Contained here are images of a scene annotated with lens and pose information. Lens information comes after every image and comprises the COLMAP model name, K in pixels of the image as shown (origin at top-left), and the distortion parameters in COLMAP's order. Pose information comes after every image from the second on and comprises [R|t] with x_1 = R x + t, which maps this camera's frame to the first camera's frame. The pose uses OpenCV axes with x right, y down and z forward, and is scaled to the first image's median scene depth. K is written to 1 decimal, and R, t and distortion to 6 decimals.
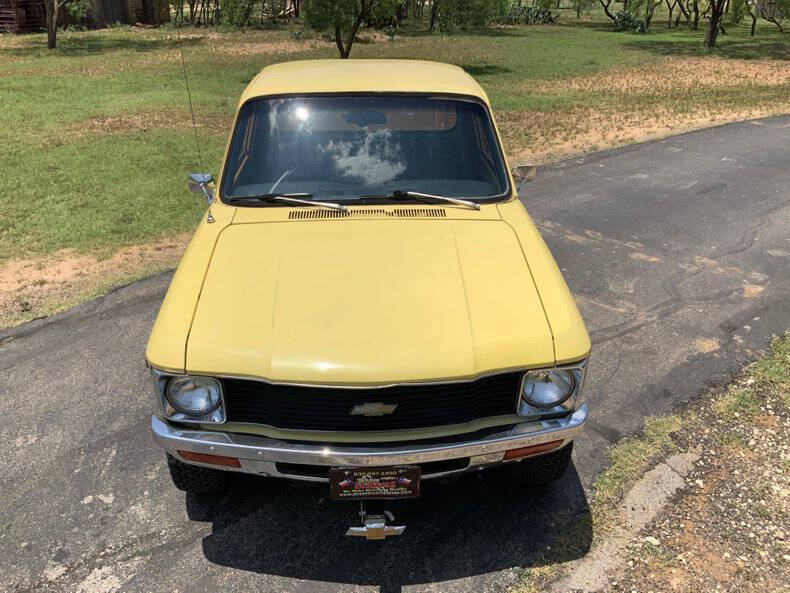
lens RADIAL K [[656.5, 0, 394.4], [0, 656.5, 299.3], [0, 0, 1]] dist [0.056349, -0.101314]
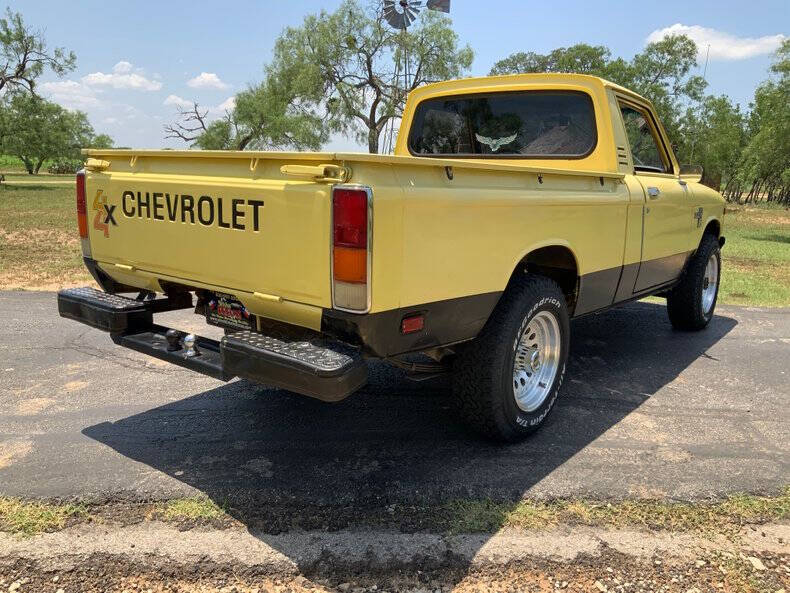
lens RADIAL K [[656.5, 0, 394.2], [0, 656.5, 300.7], [0, 0, 1]] dist [0.056349, -0.101314]
pose [[0.711088, 0.158194, -0.685076, 0.546032], [-0.331374, 0.934762, -0.128106, 0.310358], [0.620117, 0.318111, 0.717119, 0.120846]]
